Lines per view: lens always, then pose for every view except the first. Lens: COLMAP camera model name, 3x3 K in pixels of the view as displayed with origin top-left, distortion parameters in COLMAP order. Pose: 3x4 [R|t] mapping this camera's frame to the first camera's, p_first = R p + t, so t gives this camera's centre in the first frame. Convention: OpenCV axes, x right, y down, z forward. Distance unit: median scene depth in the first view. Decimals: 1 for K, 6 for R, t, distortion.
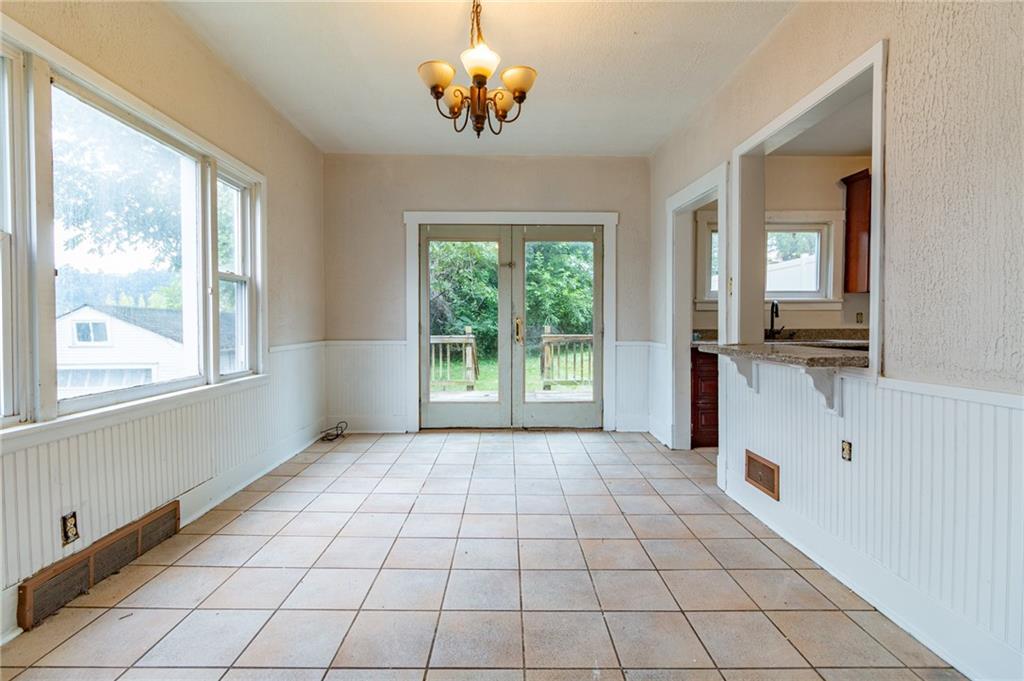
lens RADIAL K [[470.5, 0, 516.6], [0, 470.5, 333.3], [0, 0, 1]] dist [0.000443, -0.000125]
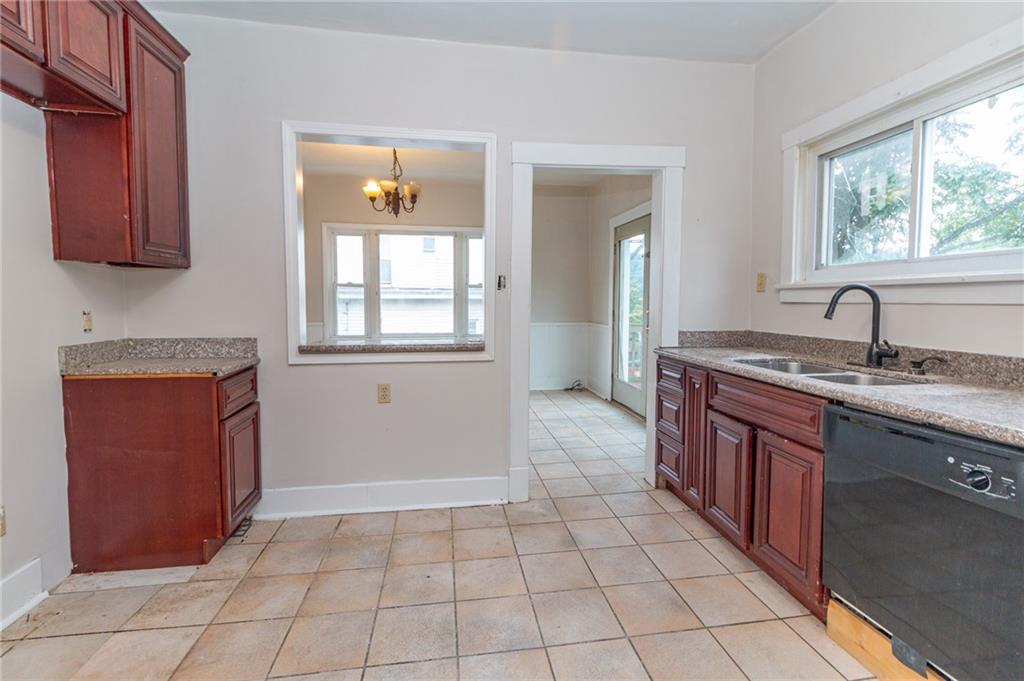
lens RADIAL K [[466.4, 0, 504.7], [0, 466.4, 332.4], [0, 0, 1]] dist [0.000908, -0.000058]
pose [[0.123826, 0.069844, -0.989843, 0.942919], [-0.017423, 0.997519, 0.068206, -0.045135], [0.992151, 0.008801, 0.124735, 0.584539]]
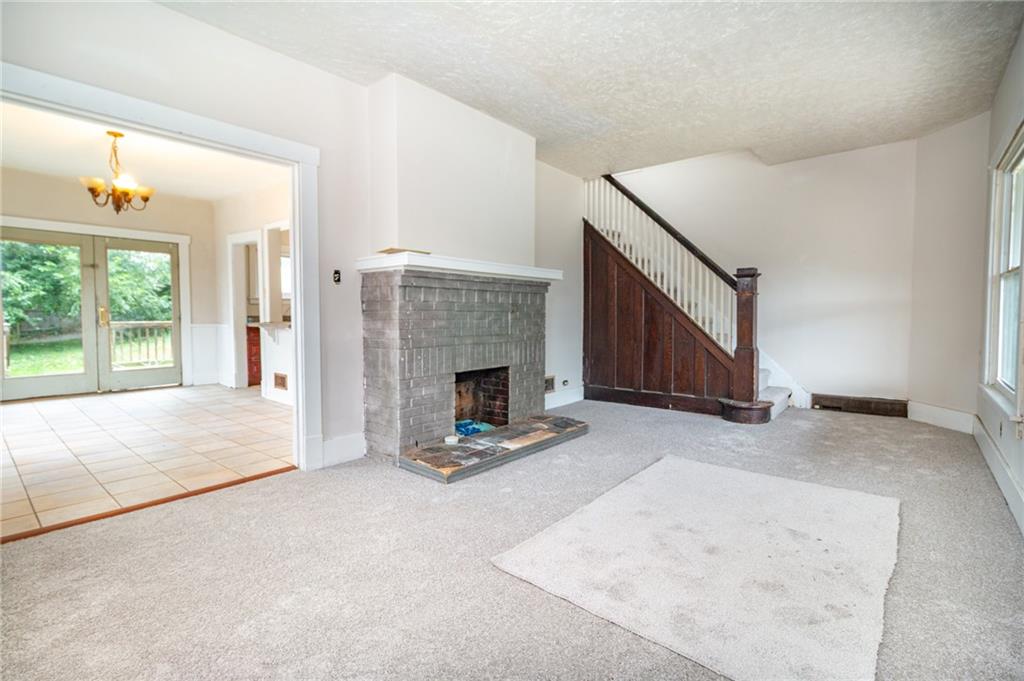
lens RADIAL K [[470.5, 0, 516.6], [0, 470.5, 333.3], [0, 0, 1]] dist [0.000443, -0.000125]
pose [[0.654077, -0.030772, 0.755802, -0.236061], [0.012465, 0.999475, 0.029905, 0.014576], [-0.756326, -0.010140, 0.654117, -0.728909]]
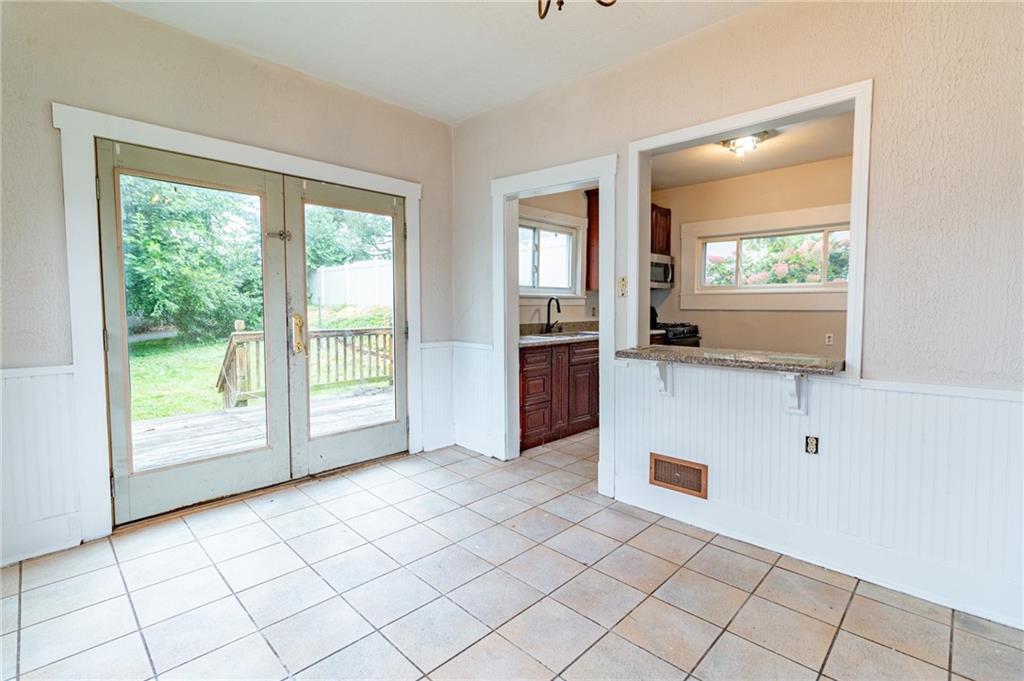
lens RADIAL K [[466.4, 0, 504.7], [0, 466.4, 332.4], [0, 0, 1]] dist [0.000908, -0.000058]
pose [[0.712171, -0.040031, 0.700863, -0.254862], [0.016139, 0.999043, 0.040663, -0.032210], [-0.701820, -0.017648, 0.712135, 0.321580]]
